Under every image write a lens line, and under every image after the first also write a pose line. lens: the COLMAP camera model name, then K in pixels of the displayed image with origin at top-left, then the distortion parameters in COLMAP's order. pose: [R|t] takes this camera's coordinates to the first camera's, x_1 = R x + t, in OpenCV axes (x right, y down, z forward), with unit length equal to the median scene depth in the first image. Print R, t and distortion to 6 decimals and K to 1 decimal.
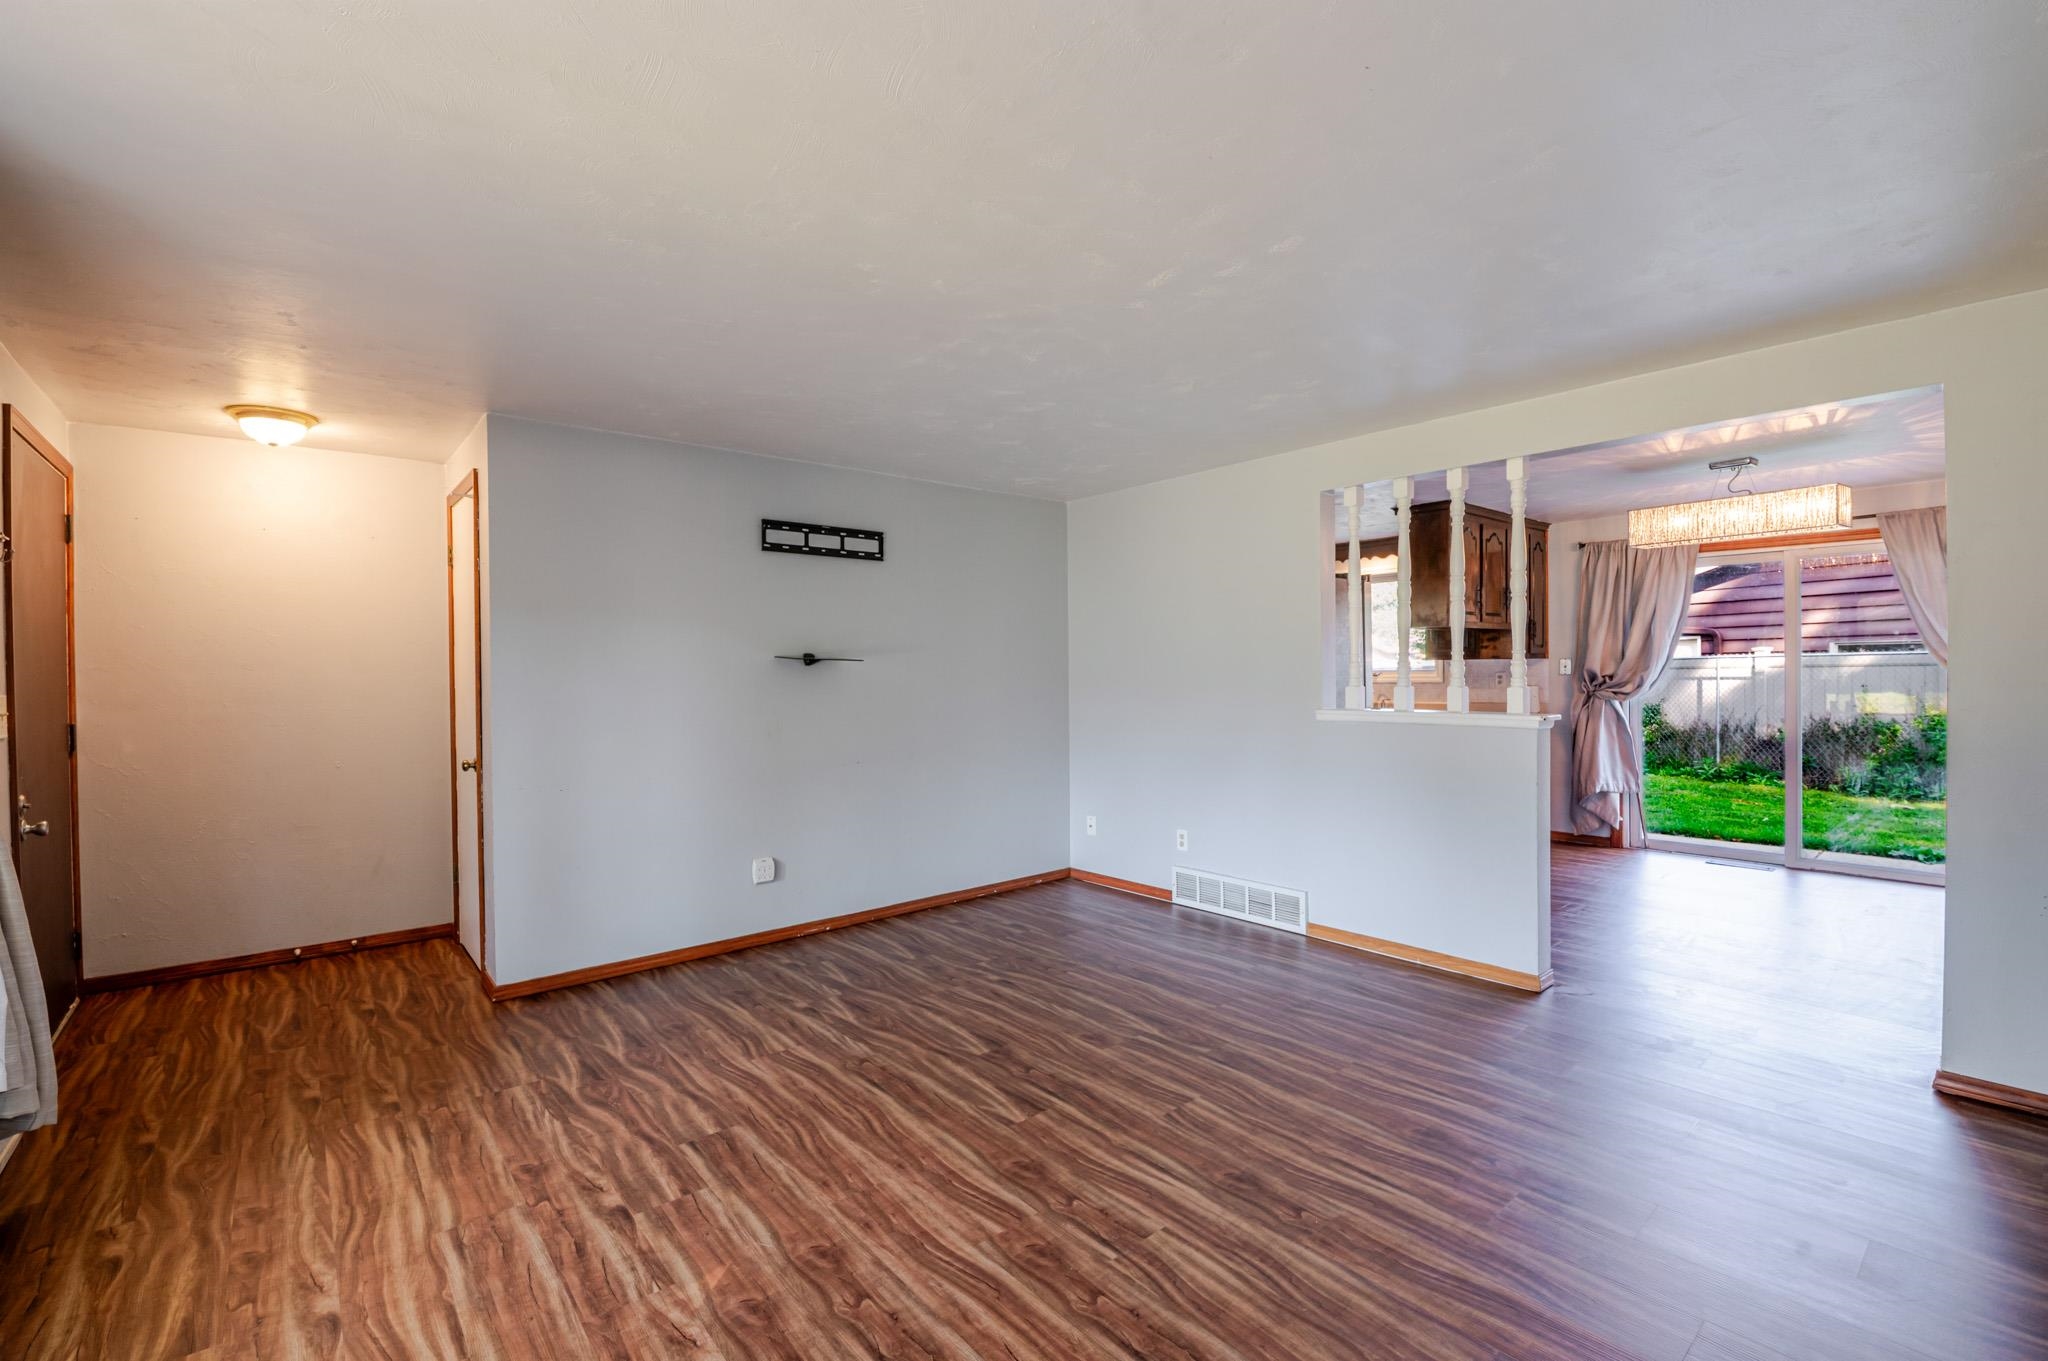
lens RADIAL K [[884.4, 0, 1031.2], [0, 884.4, 676.1], [0, 0, 1]] dist [-0.014864, -0.004081]
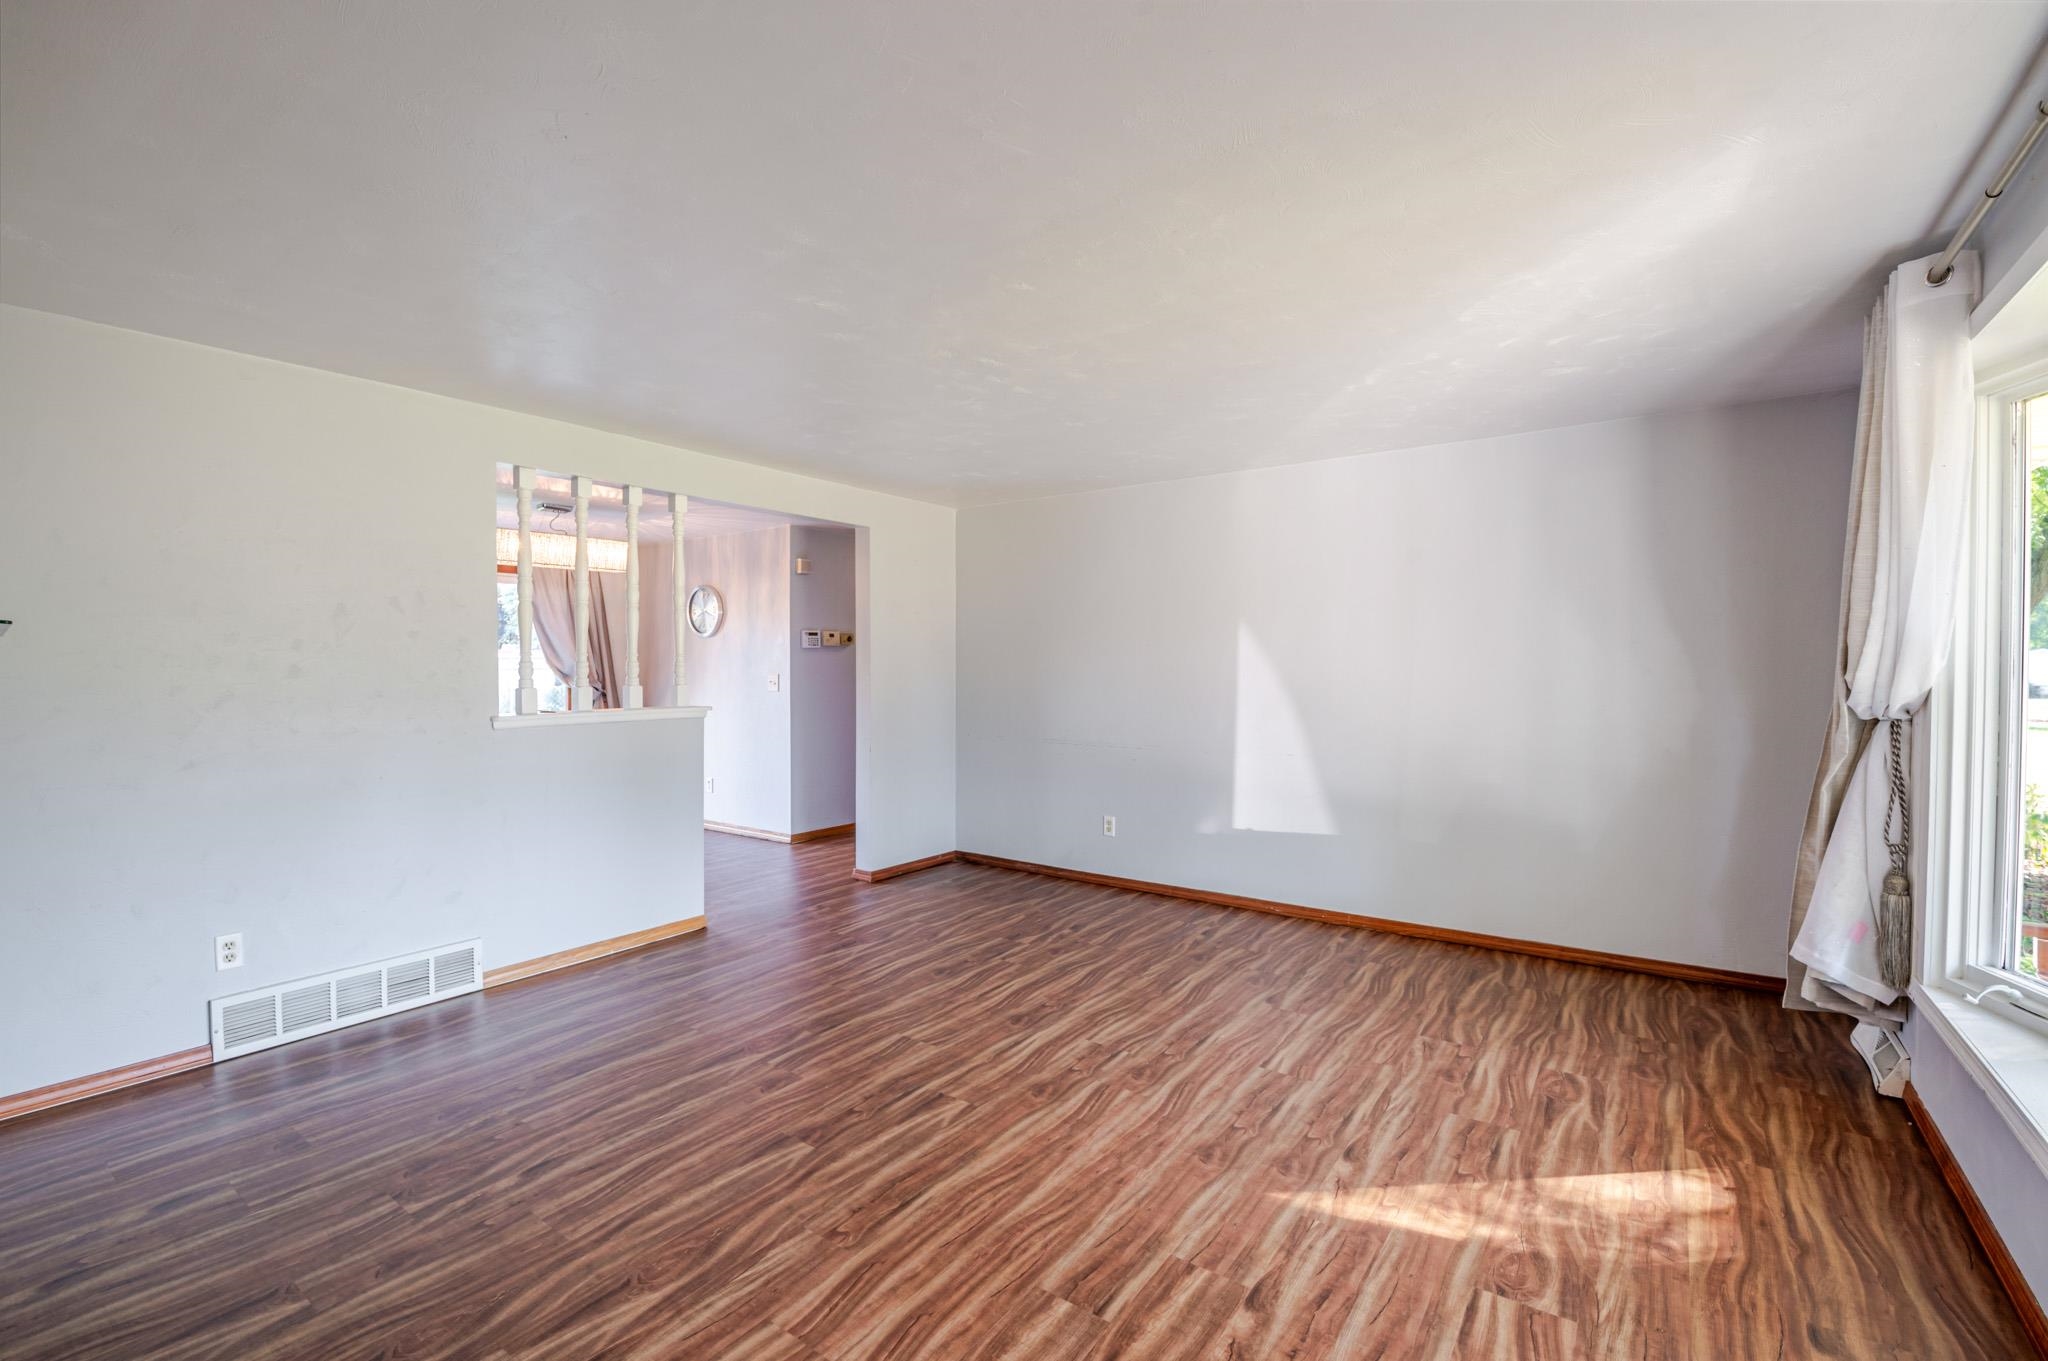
lens RADIAL K [[884.4, 0, 1033.3], [0, 884.4, 674.5], [0, 0, 1]] dist [-0.014864, -0.004081]
pose [[-0.245313, -0.002149, 0.969441, -1.000833], [0.014137, 0.999883, 0.005794, 0.002227], [-0.969341, 0.015126, -0.245254, 1.140391]]
